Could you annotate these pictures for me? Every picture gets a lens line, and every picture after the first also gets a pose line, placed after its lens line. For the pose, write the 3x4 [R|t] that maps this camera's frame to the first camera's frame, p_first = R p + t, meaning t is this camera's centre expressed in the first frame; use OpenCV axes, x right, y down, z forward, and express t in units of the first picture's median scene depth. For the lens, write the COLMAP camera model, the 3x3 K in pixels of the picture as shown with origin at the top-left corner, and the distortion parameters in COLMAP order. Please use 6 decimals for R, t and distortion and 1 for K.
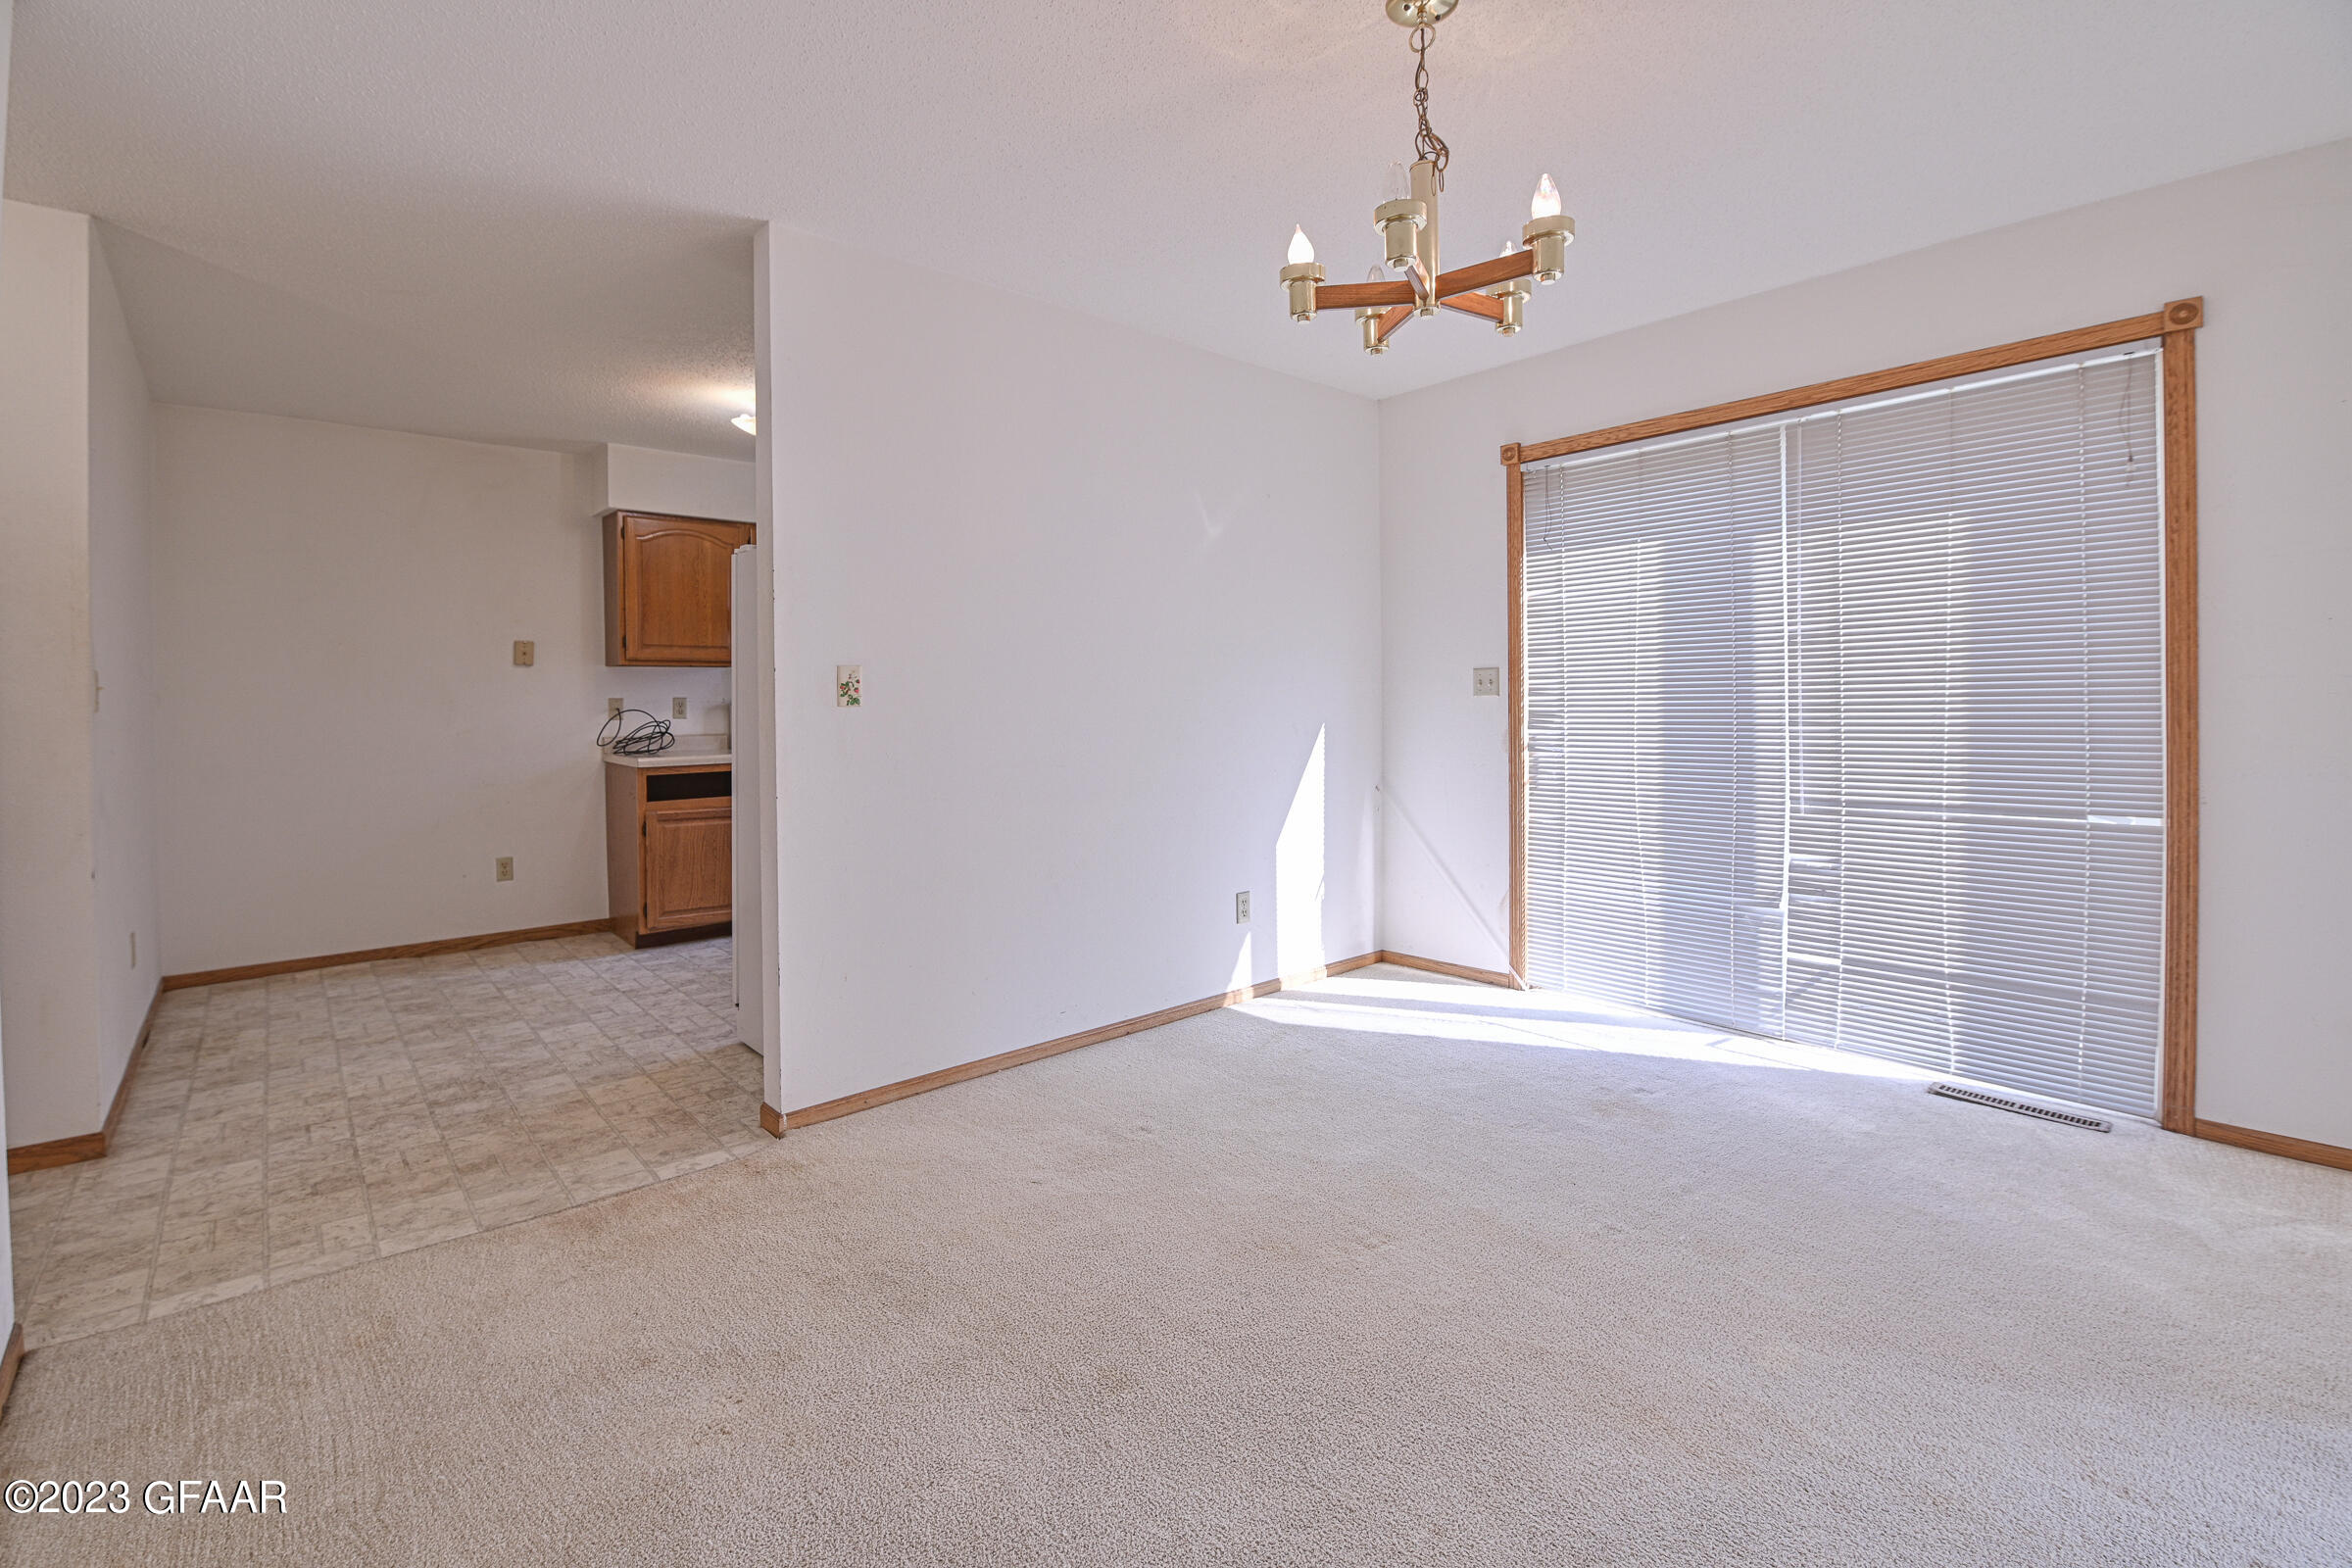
lens RADIAL K [[1042.1, 0, 1163.3], [0, 1042.1, 710.7], [0, 0, 1]] dist [-0.014967, -0.000521]
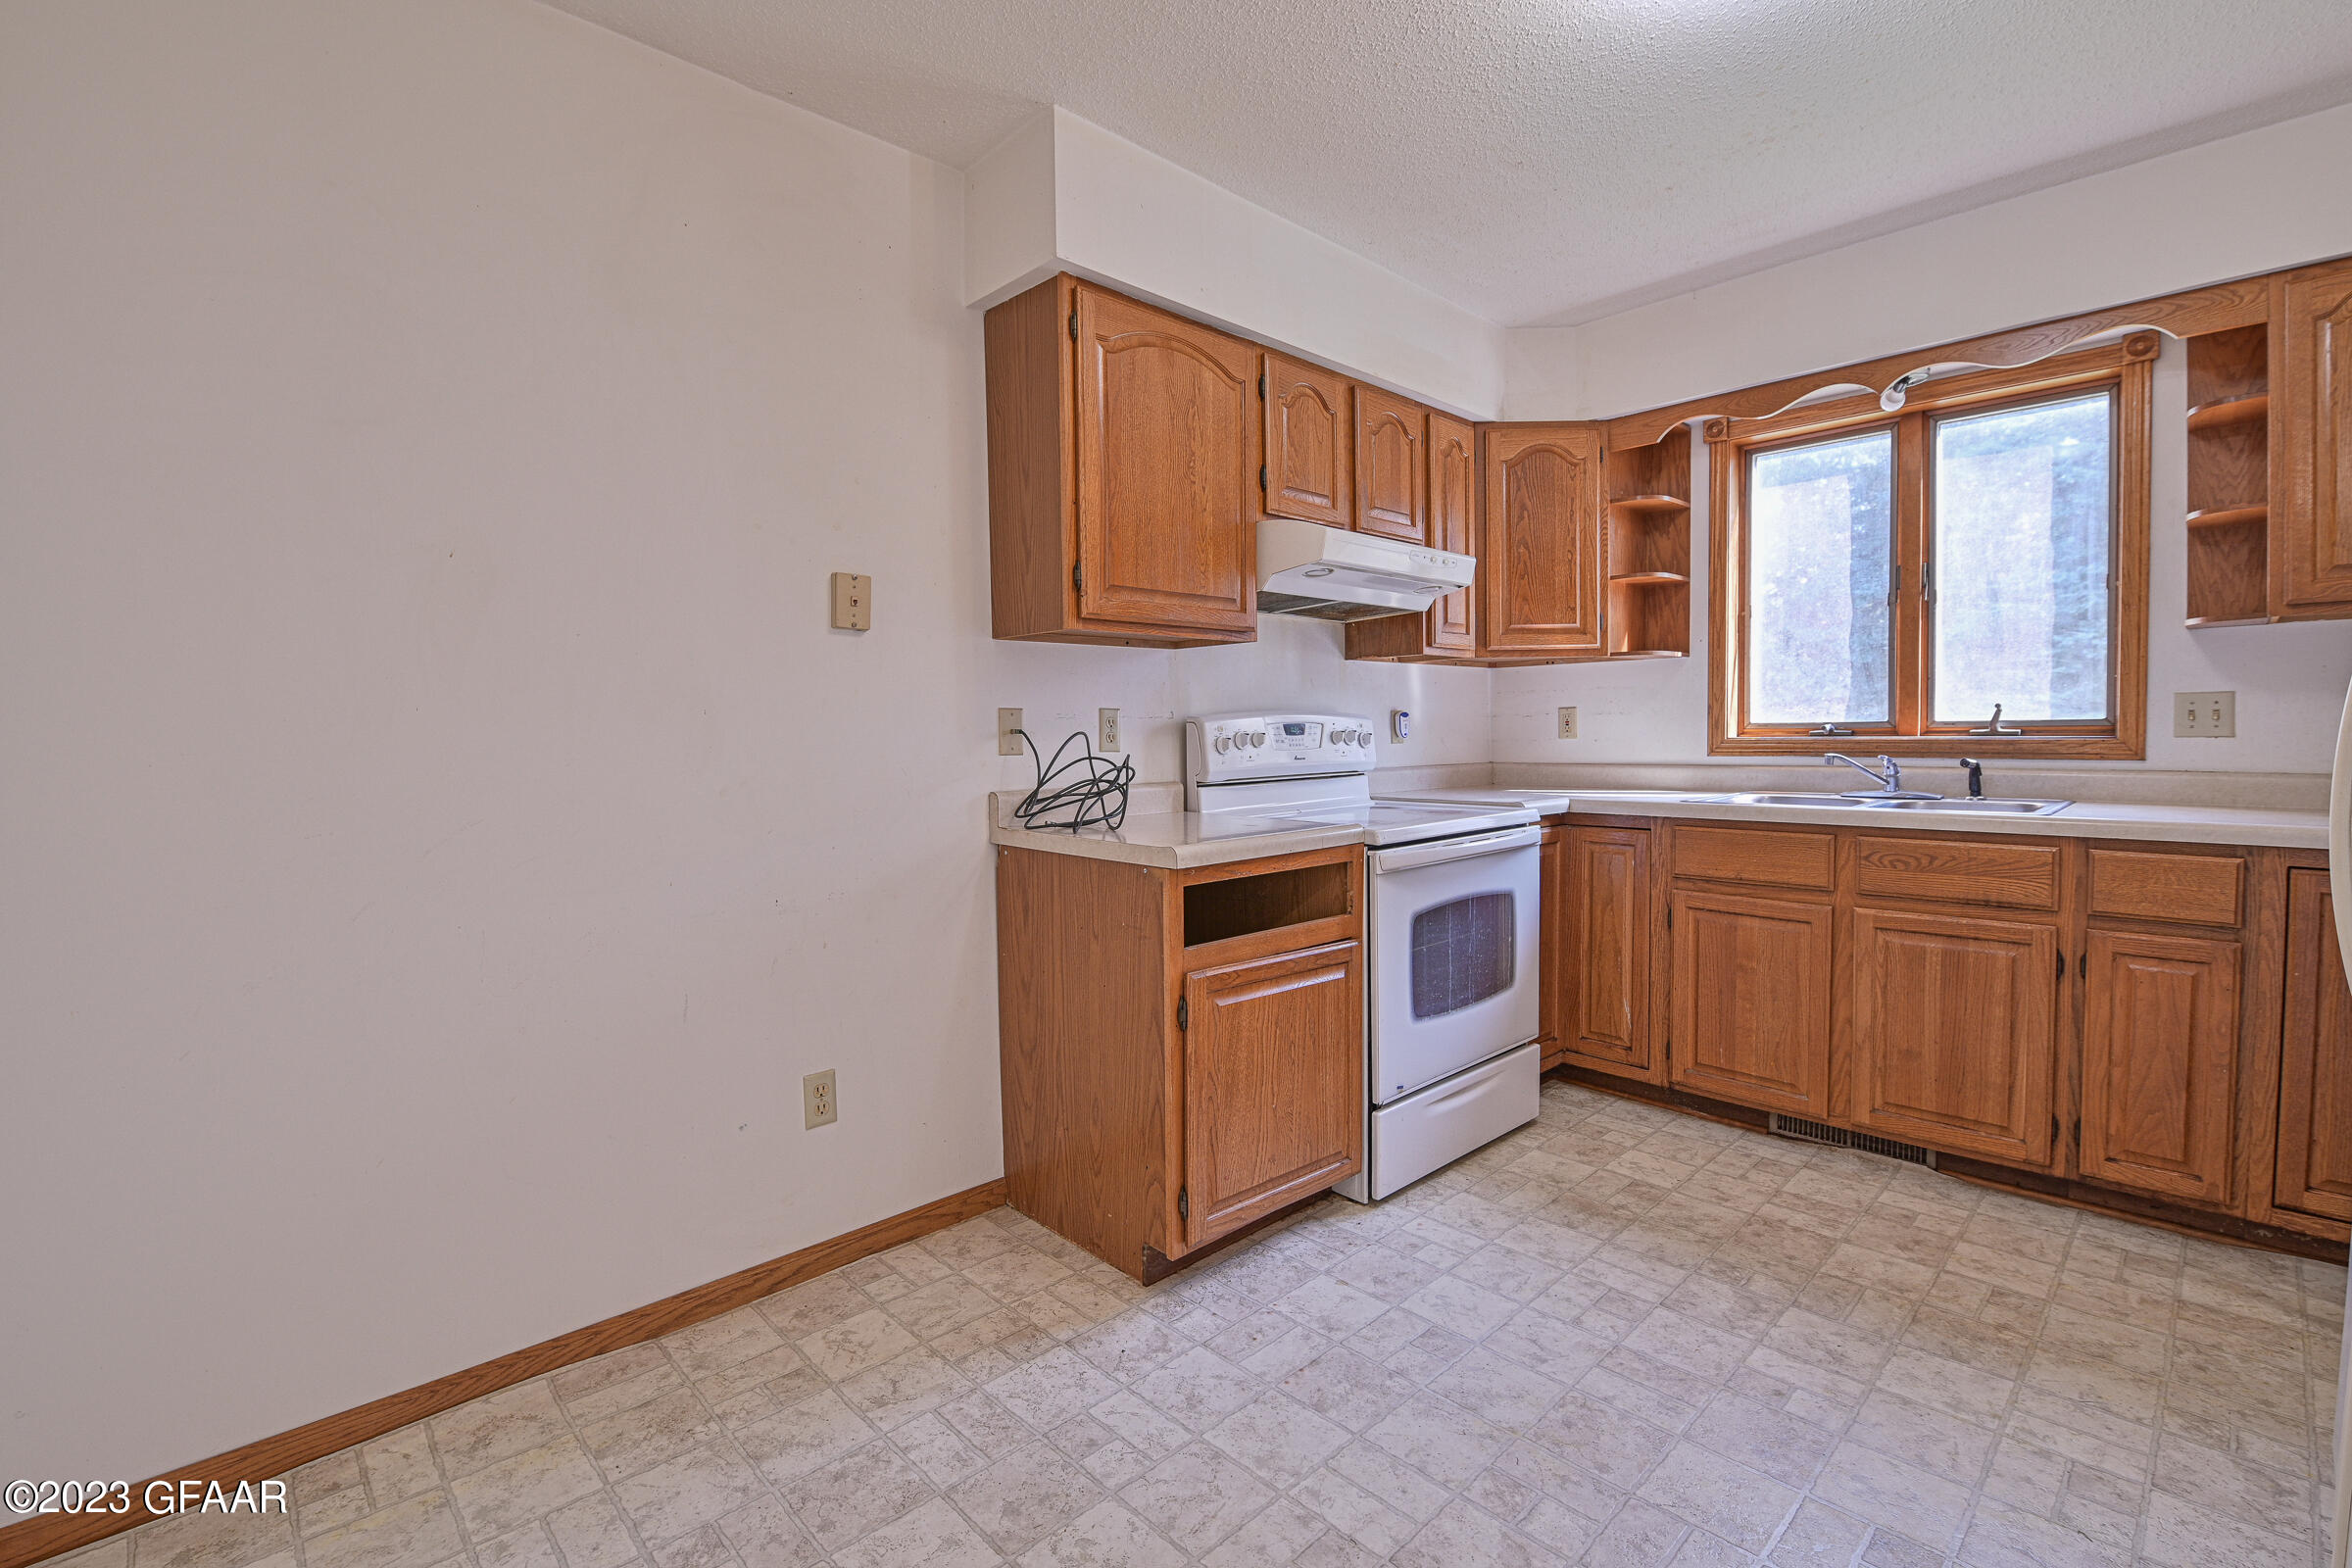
lens RADIAL K [[1018.6, 0, 1180.6], [0, 1018.6, 764.7], [0, 0, 1]] dist [-0.035998, -0.000108]
pose [[0.999232, -0.012727, 0.037068, -0.471571], [0.011681, 0.999531, 0.028299, 0.001754], [-0.037411, -0.027844, 0.998912, 0.542588]]
